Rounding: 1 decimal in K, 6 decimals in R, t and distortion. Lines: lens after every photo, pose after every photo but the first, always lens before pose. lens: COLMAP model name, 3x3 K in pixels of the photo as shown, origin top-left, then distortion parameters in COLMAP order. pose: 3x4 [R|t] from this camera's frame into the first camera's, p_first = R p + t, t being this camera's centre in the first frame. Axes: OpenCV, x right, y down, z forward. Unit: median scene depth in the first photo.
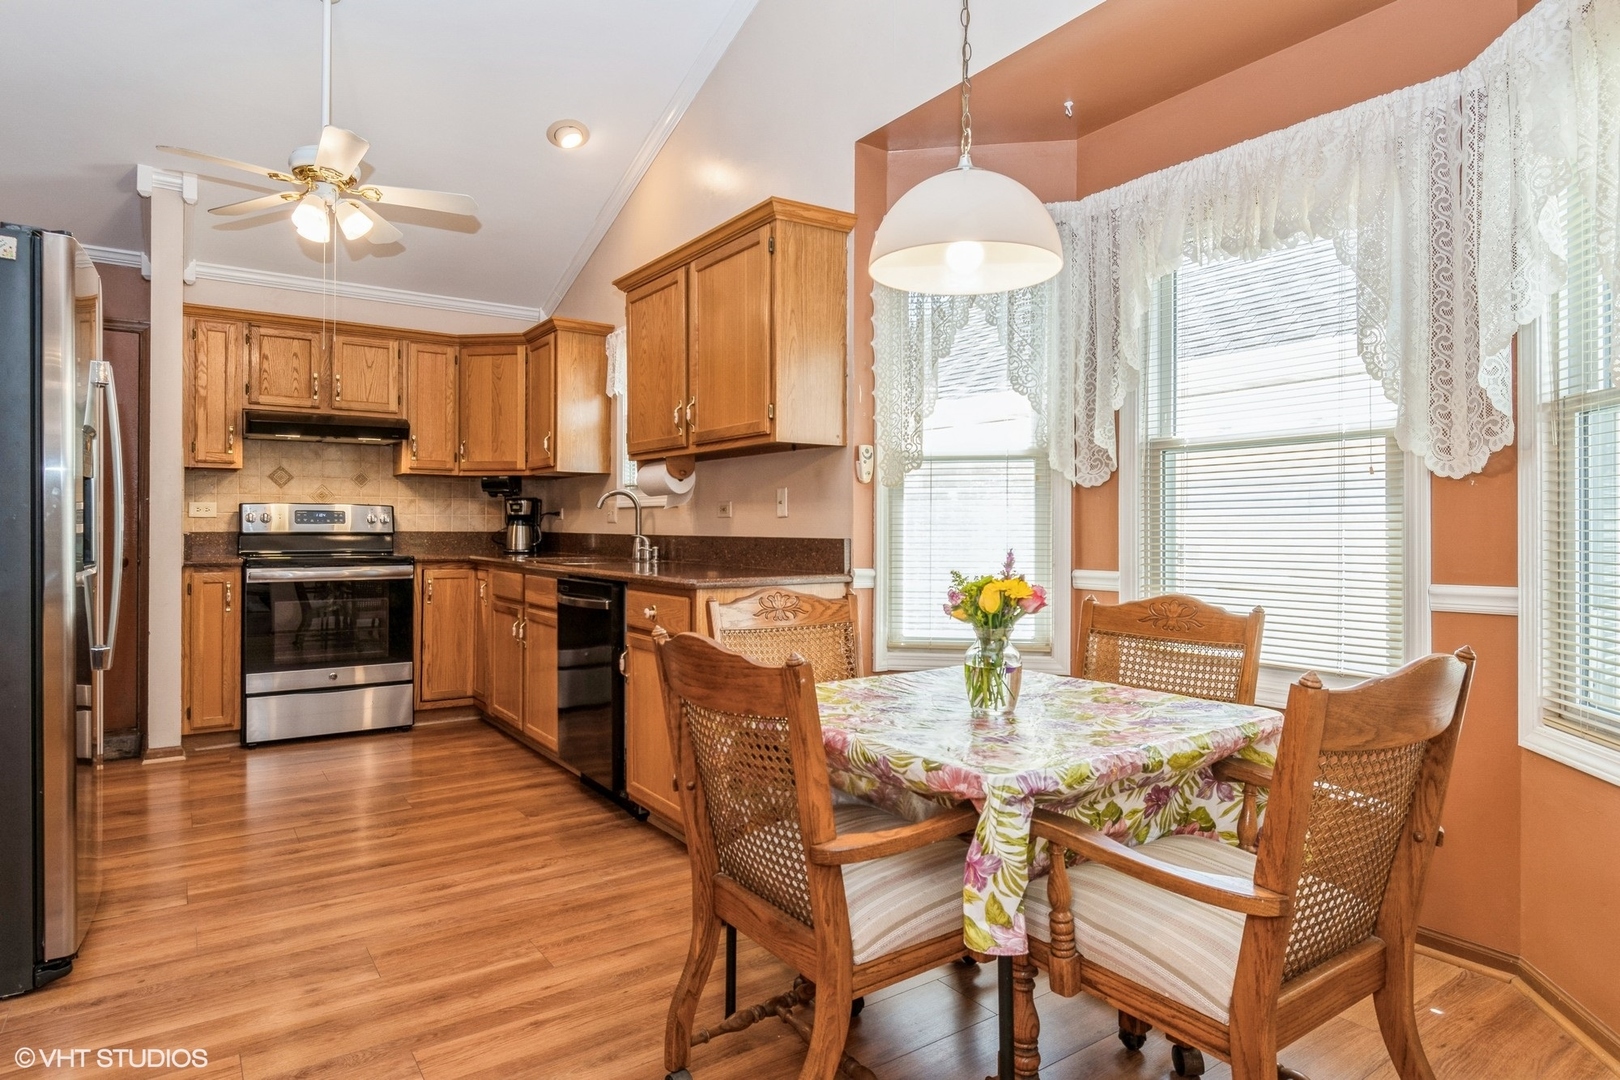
lens RADIAL K [[901.2, 0, 807.4], [0, 901.2, 533.3], [0, 0, 1]] dist [-0.000110, -0.000530]
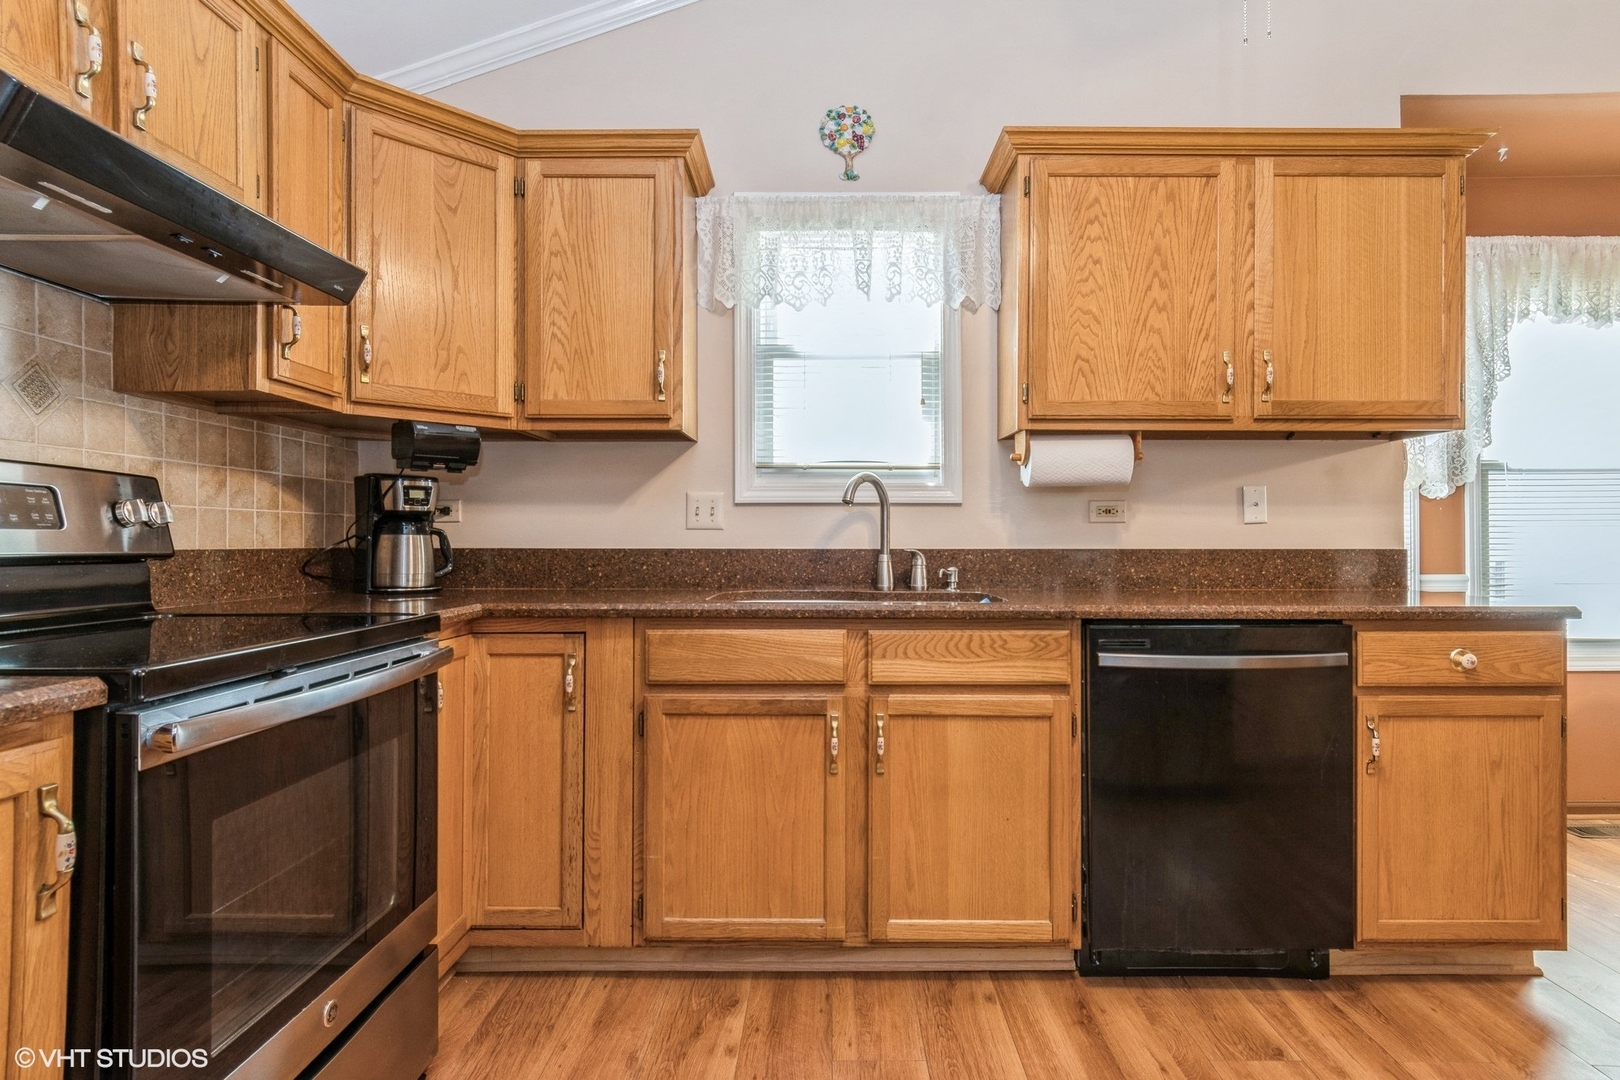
lens RADIAL K [[874.8, 0, 811.5], [0, 874.8, 535.3], [0, 0, 1]] dist [0.003827, 0.002100]
pose [[0.579528, -0.002131, 0.814949, -0.717729], [0.007451, 0.999969, -0.002683, -0.006895], [-0.814918, 0.007627, 0.579526, 0.718661]]
